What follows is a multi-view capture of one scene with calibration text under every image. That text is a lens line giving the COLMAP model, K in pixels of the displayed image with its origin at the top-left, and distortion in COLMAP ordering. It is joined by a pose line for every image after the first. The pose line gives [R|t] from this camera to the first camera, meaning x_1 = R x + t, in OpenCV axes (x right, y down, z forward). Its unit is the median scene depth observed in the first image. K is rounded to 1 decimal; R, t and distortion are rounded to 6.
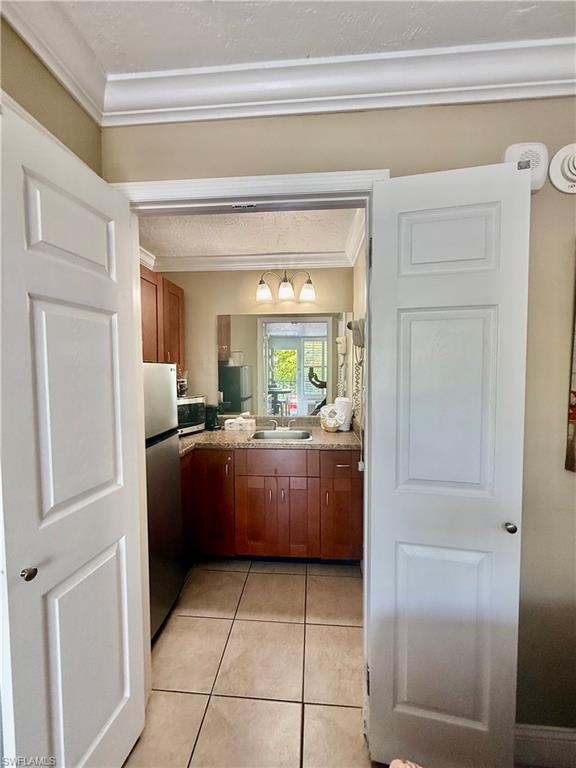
lens RADIAL K [[305.7, 0, 289.8], [0, 305.7, 382.8], [0, 0, 1]] dist [-0.003128, -0.000384]
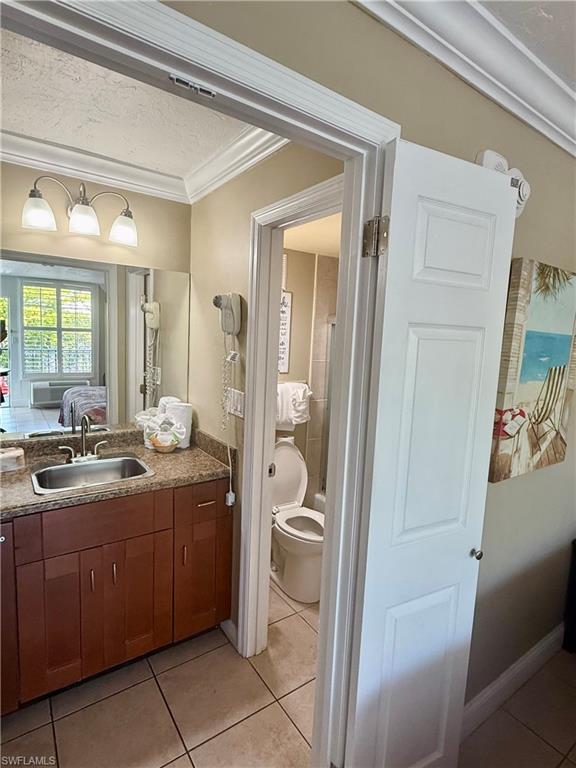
lens RADIAL K [[403.1, 0, 289.1], [0, 403.1, 382.2], [0, 0, 1]] dist [-0.005248, 0.002138]
pose [[0.769678, -0.039094, 0.637234, -0.216333], [-0.016385, 0.996585, 0.080930, -0.069236], [-0.638222, -0.072731, 0.766409, 0.164775]]
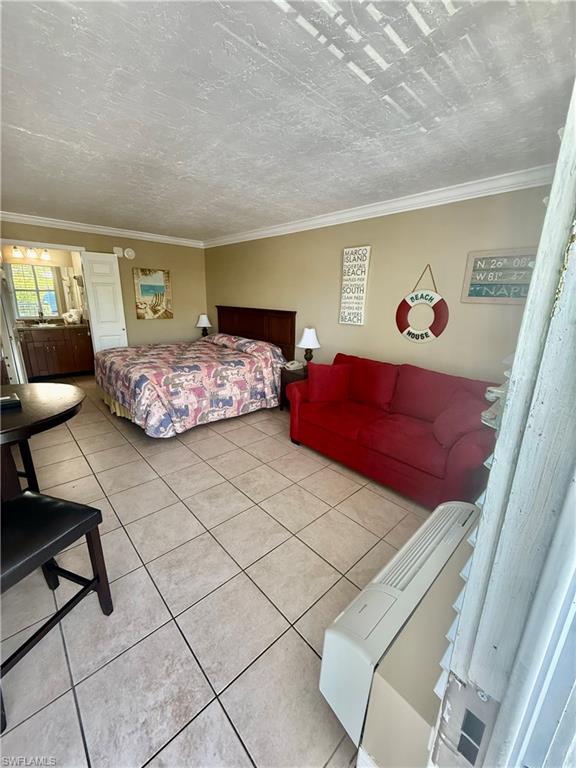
lens RADIAL K [[305.7, 0, 288.6], [0, 305.7, 381.8], [0, 0, 1]] dist [-0.003128, -0.000384]
pose [[0.672349, -0.183782, 0.717057, -0.480867], [0.009208, 0.970691, 0.240155, 0.048389], [-0.740177, -0.154865, 0.654335, -1.729779]]
